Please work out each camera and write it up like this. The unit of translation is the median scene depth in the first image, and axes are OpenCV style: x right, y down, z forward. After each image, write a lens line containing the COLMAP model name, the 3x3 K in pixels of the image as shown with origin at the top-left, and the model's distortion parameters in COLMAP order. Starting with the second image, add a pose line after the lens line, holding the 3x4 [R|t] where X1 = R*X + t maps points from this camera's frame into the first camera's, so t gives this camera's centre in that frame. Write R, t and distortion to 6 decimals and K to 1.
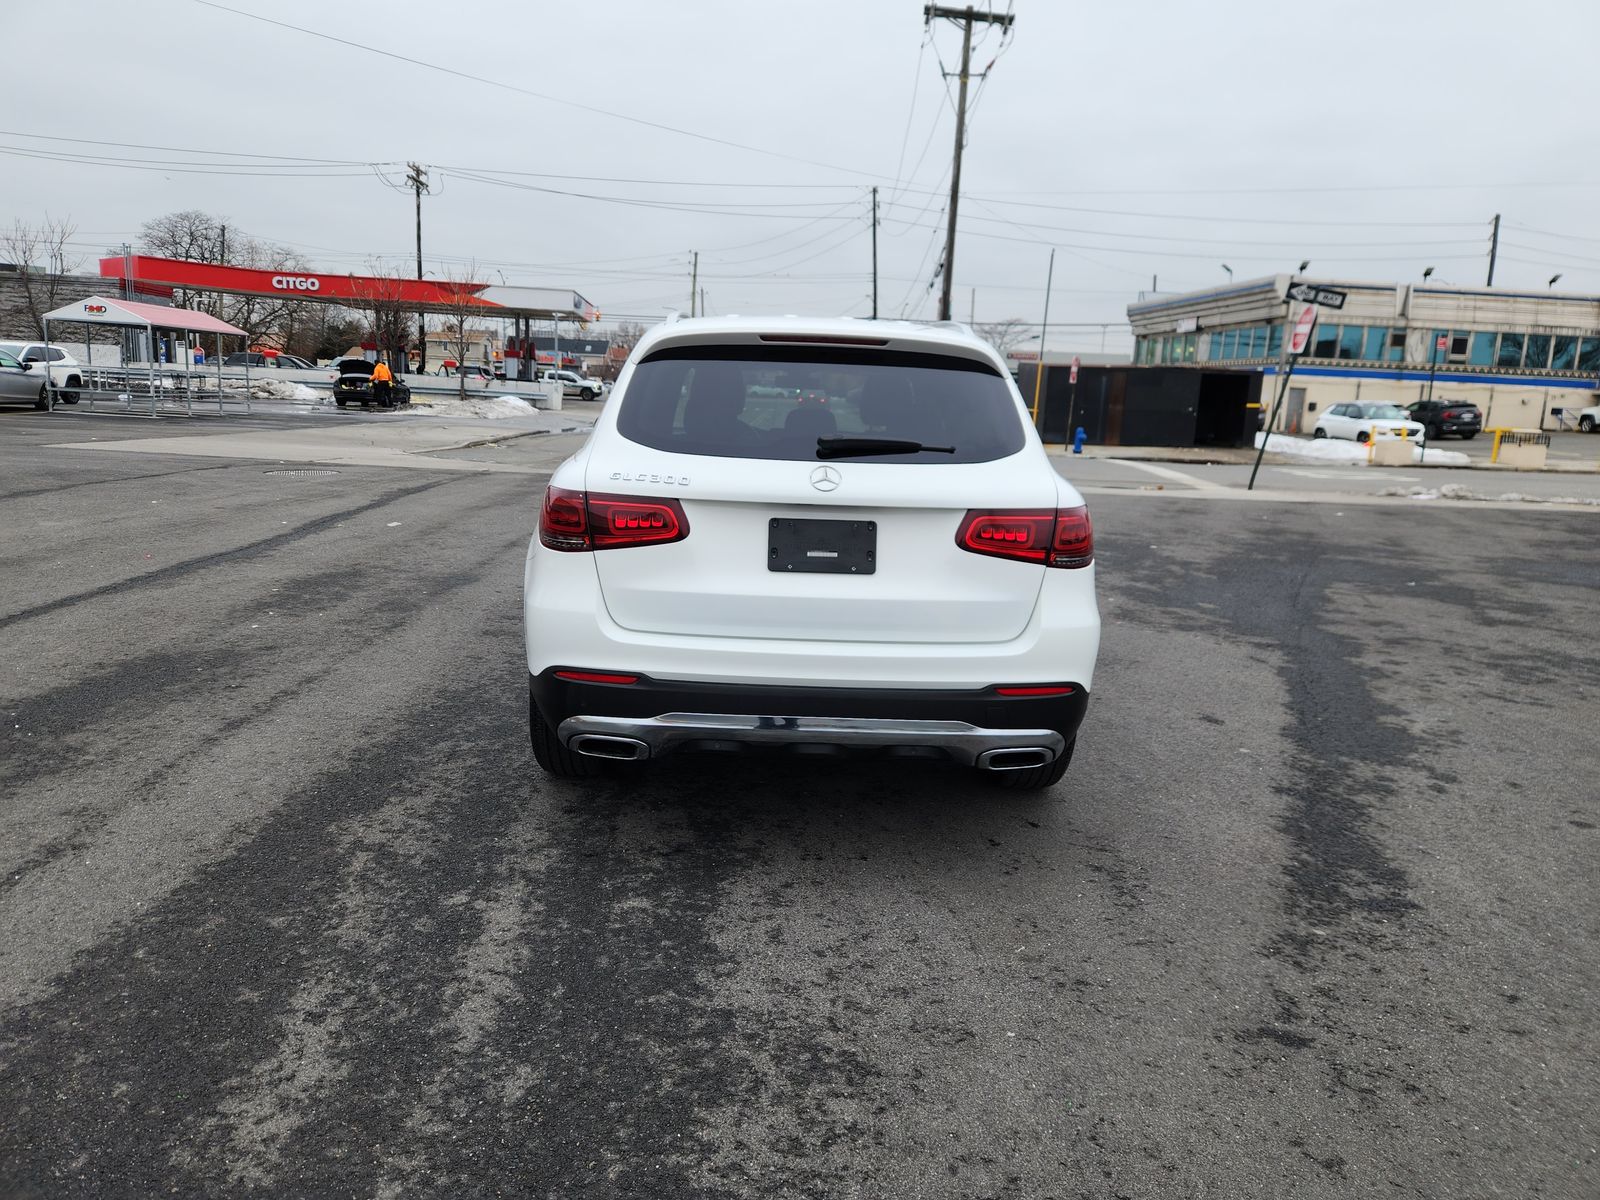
lens RADIAL K [[1070.0, 0, 788.8], [0, 1070.0, 595.6], [0, 0, 1]] dist [0.073812, -0.066581]
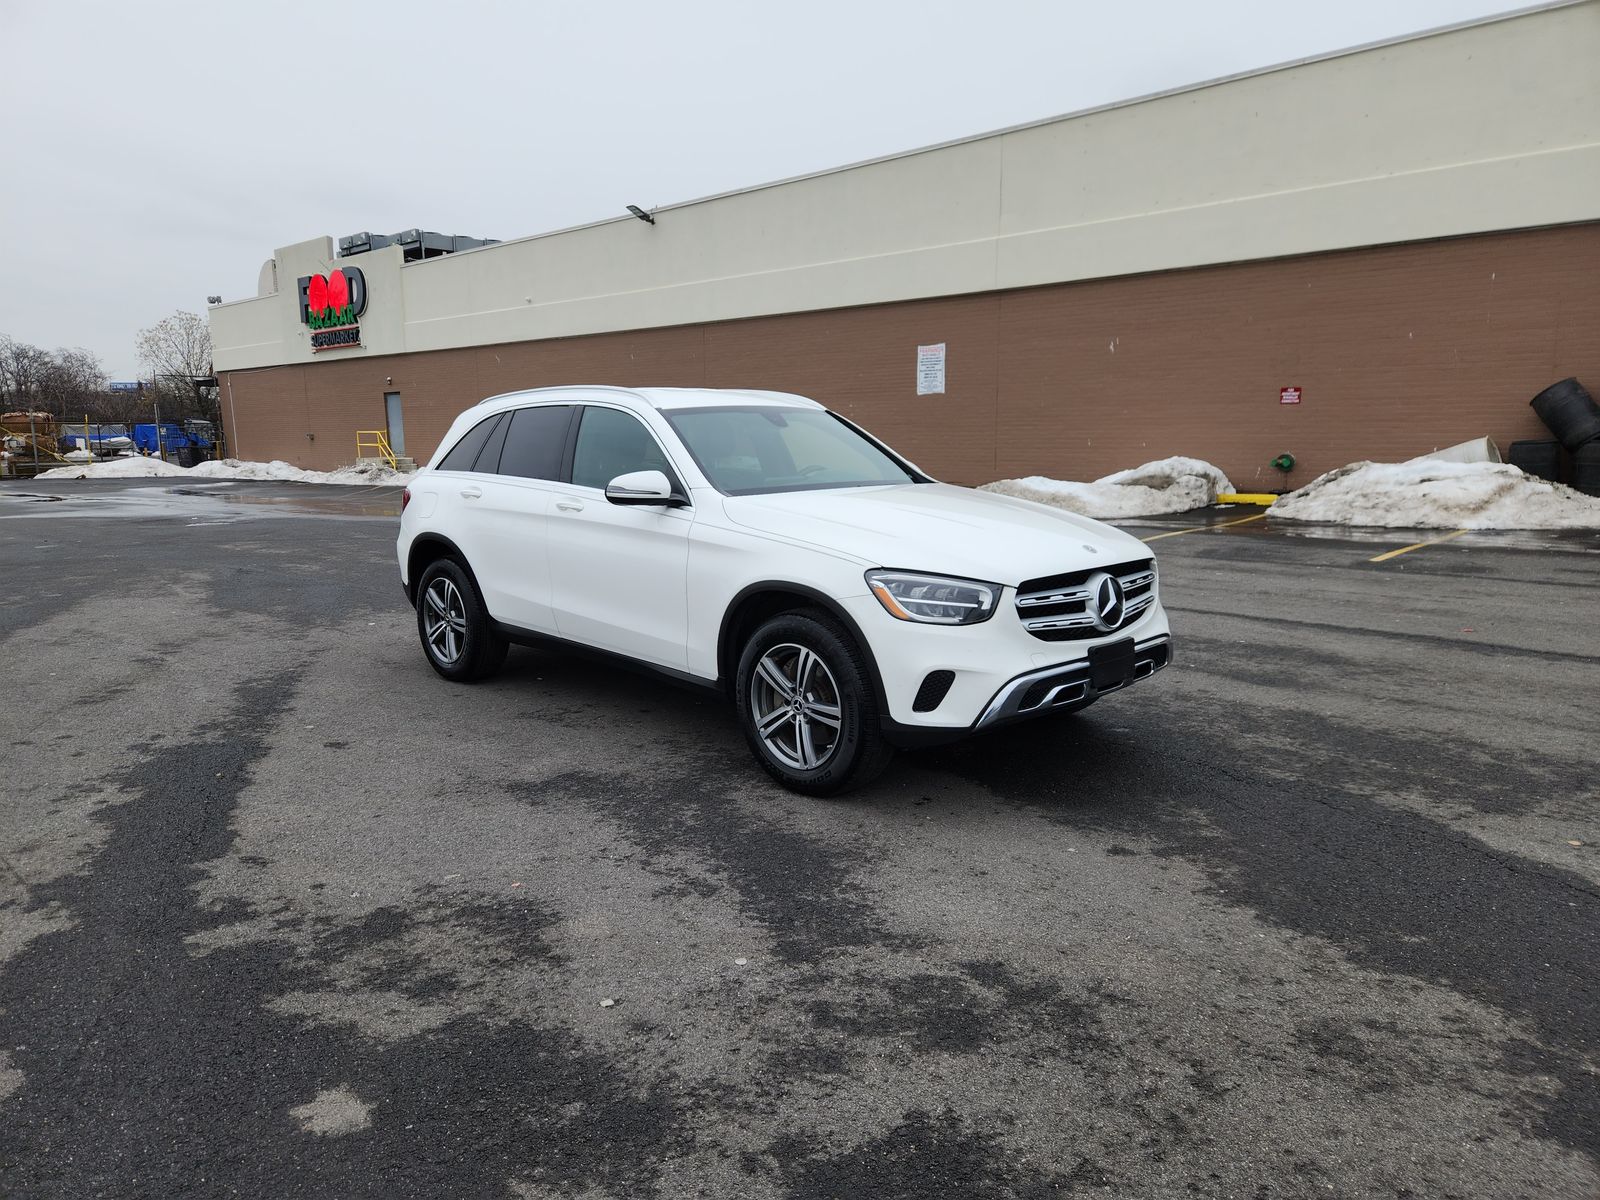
lens RADIAL K [[1070.0, 0, 776.5], [0, 1070.0, 607.7], [0, 0, 1]] dist [0.073812, -0.066581]
pose [[-0.738165, 0.079730, -0.669892, 0.769882], [-0.145943, 0.950604, 0.273957, -0.356354], [0.658645, 0.299992, -0.690066, 1.969409]]
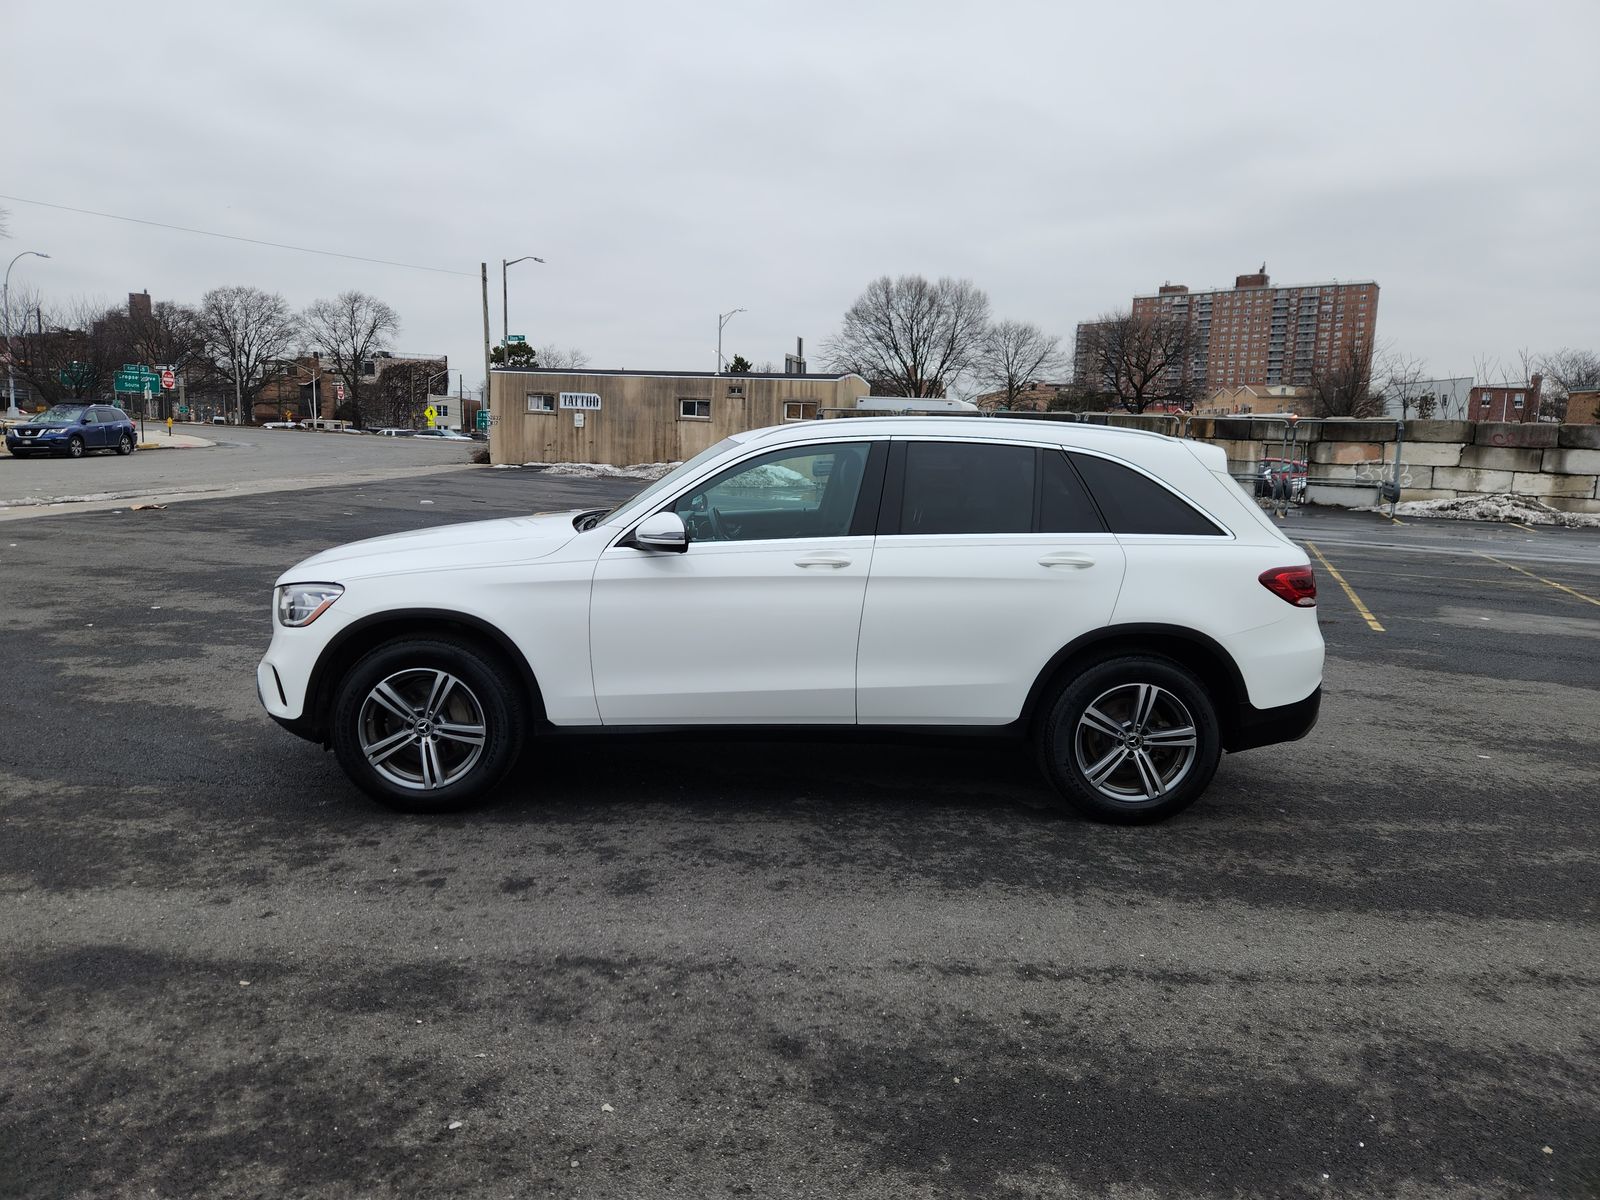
lens RADIAL K [[1070.0, 0, 779.4], [0, 1070.0, 596.7], [0, 0, 1]] dist [0.073812, -0.066581]
pose [[-0.012429, -0.188576, 0.981980, -1.052490], [0.160273, 0.968983, 0.188109, -0.285640], [-0.986995, 0.159723, 0.018180, 1.070879]]
